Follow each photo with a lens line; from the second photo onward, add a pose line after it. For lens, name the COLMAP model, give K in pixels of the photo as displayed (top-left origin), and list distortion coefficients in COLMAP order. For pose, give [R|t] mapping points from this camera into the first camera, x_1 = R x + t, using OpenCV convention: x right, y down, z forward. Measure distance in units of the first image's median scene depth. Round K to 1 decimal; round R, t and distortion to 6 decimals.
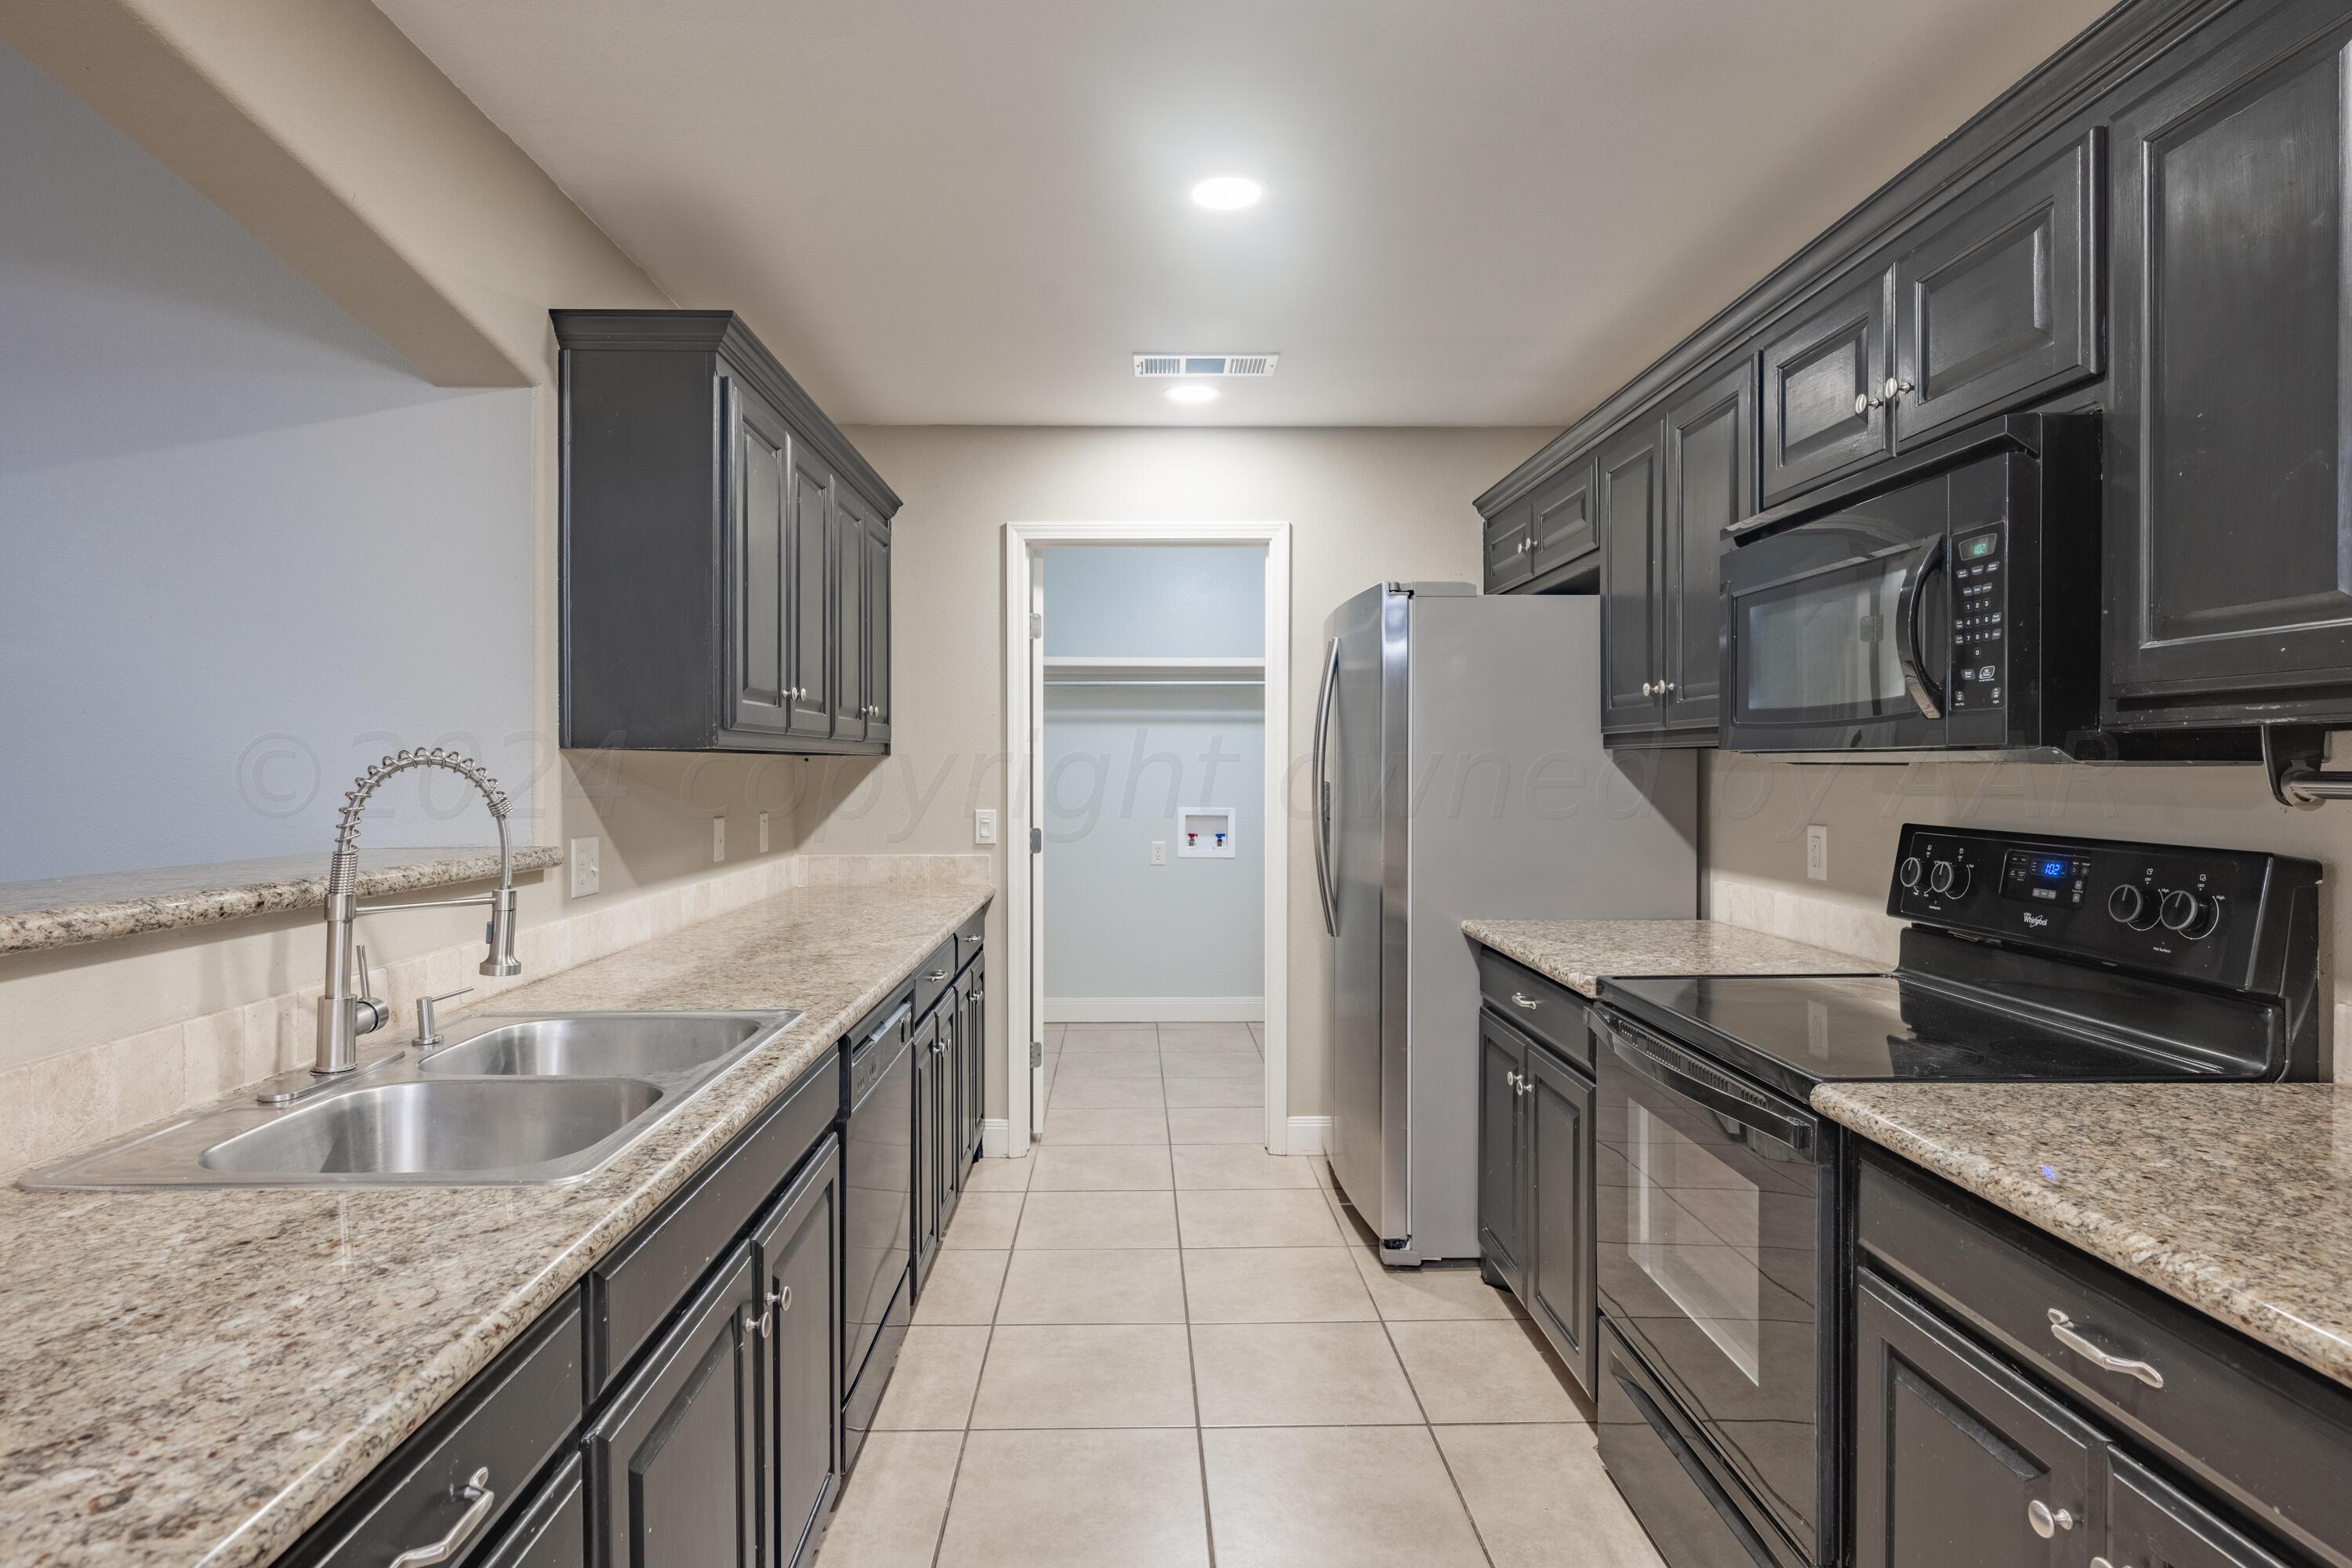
lens RADIAL K [[1219.3, 0, 1170.7], [0, 1219.3, 777.7], [0, 0, 1]] dist [-0.002401, 0.000493]
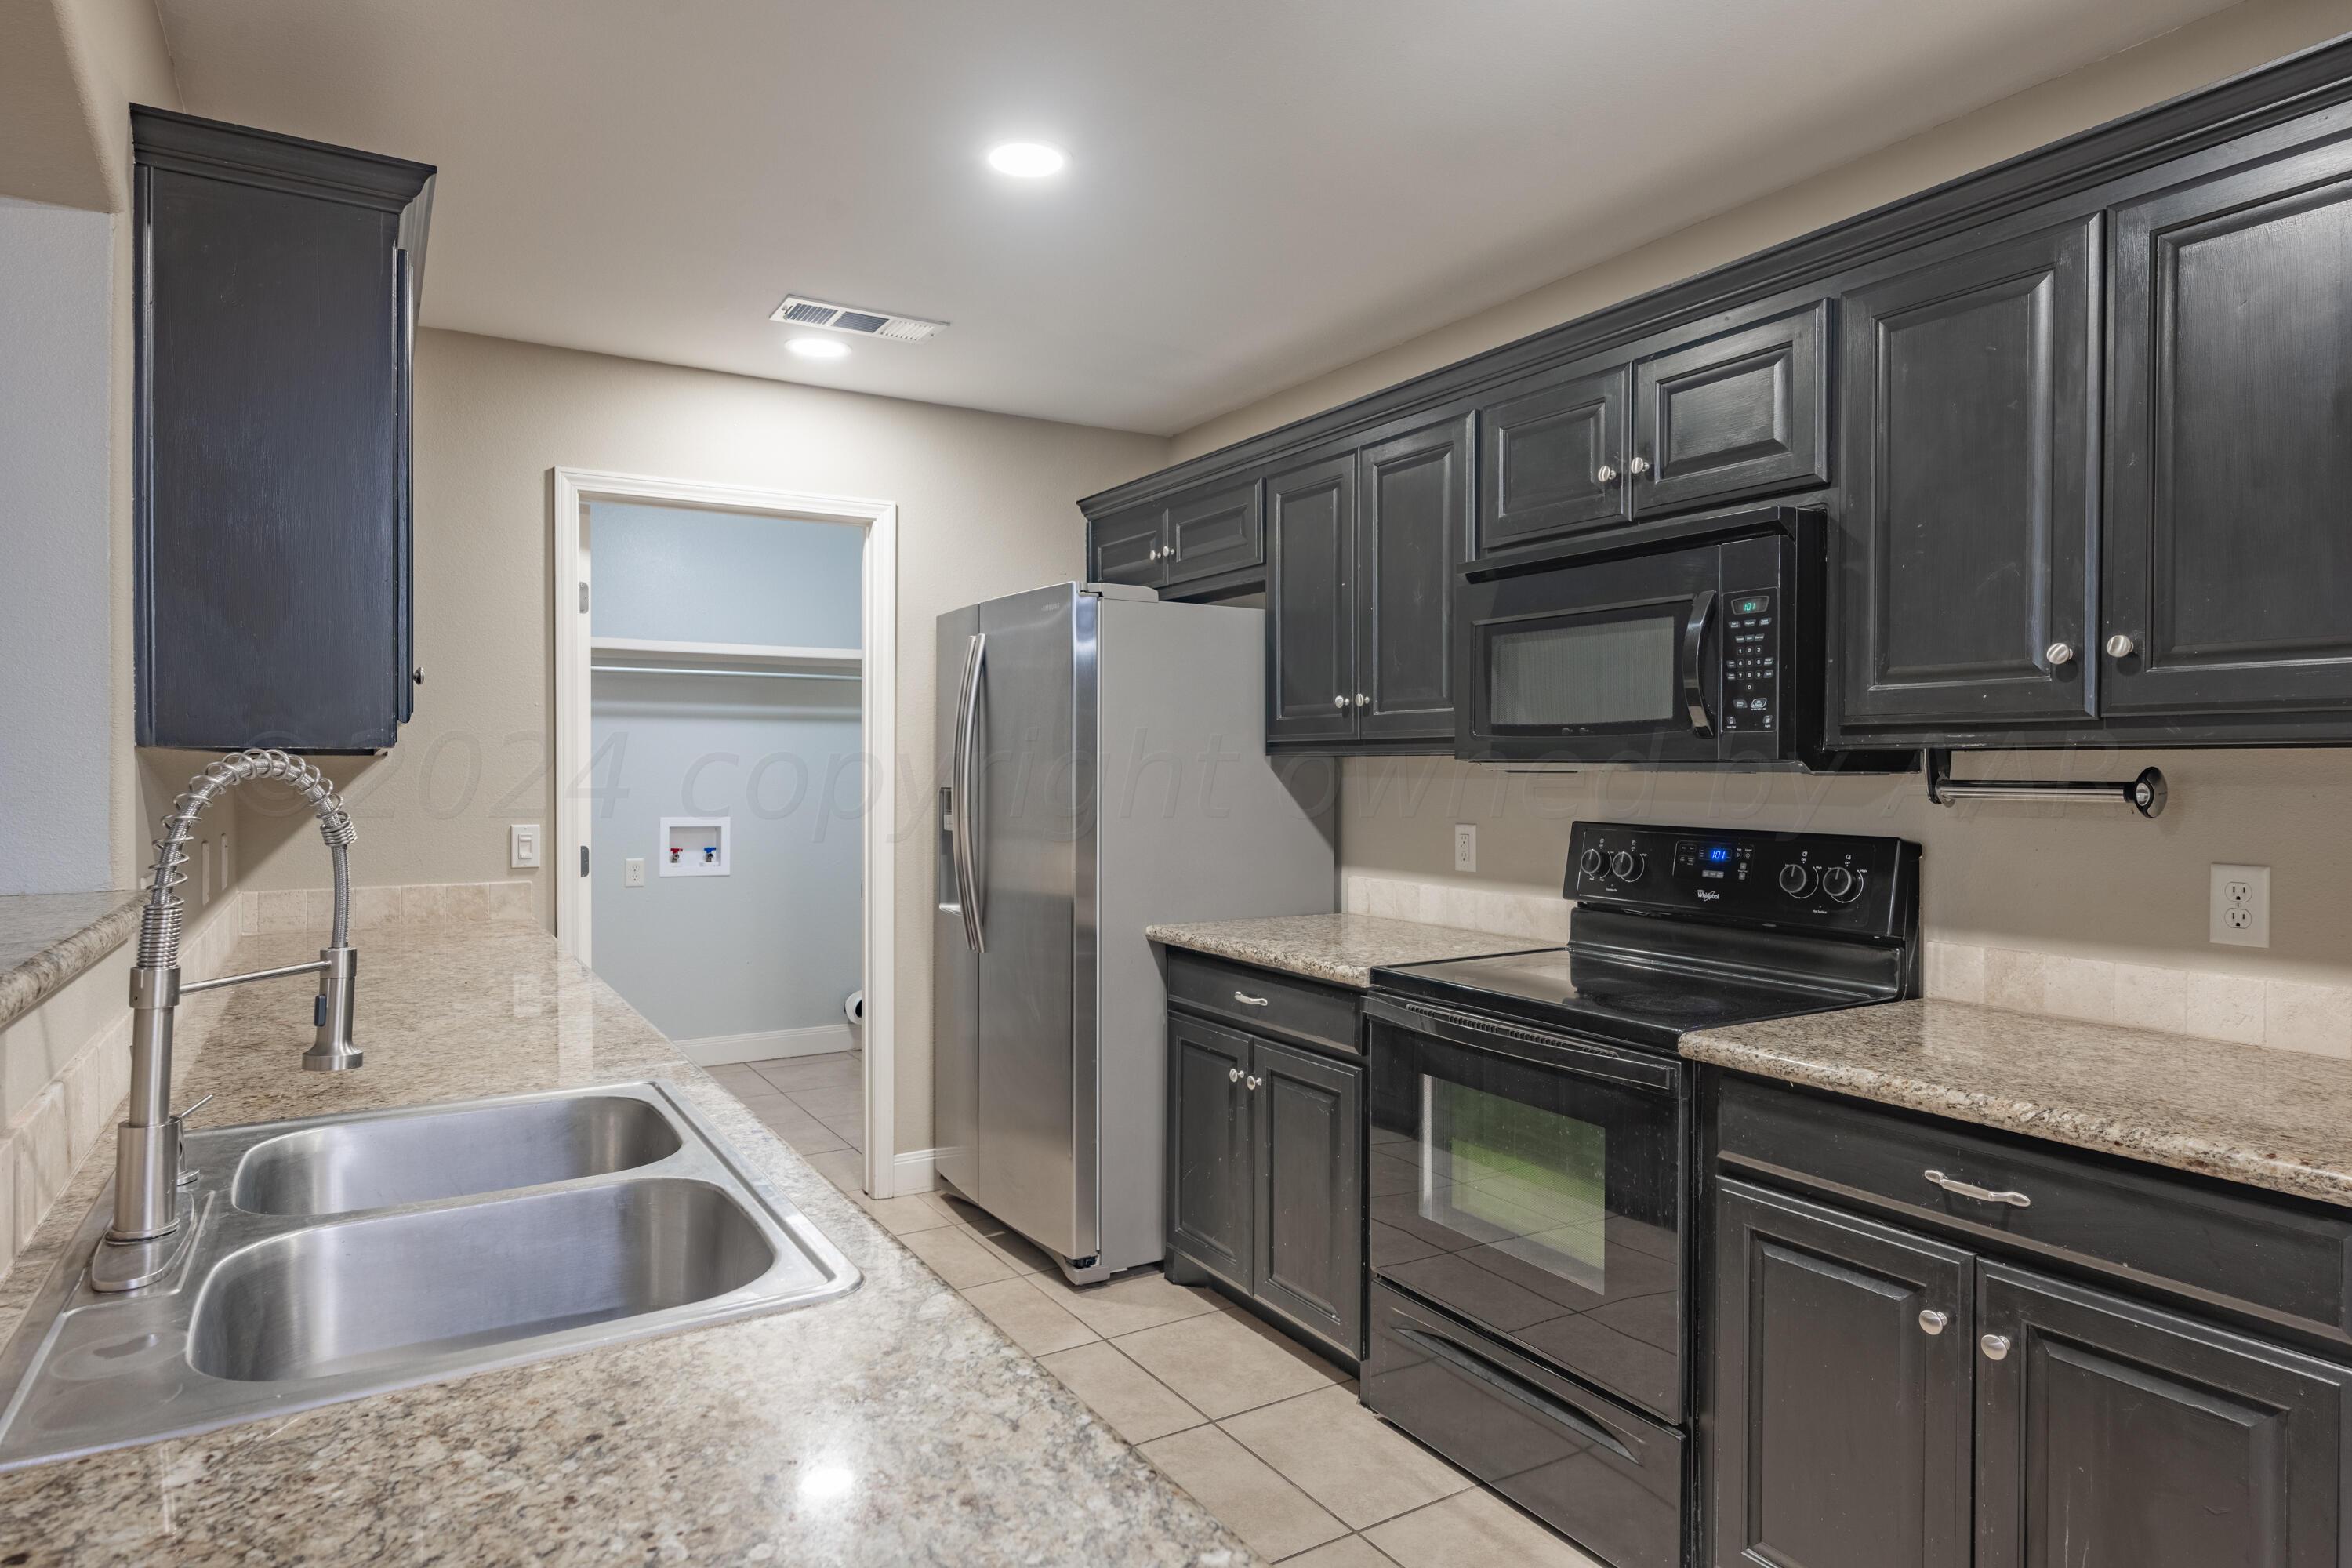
lens RADIAL K [[1328.5, 0, 1176.0], [0, 1328.5, 784.0], [0, 0, 1]] dist [-0.000024, 0.000292]
pose [[0.864697, -0.003657, 0.502281, -0.471901], [0.001997, 0.999991, 0.003843, -0.006043], [-0.502291, -0.002320, 0.864696, 0.076657]]
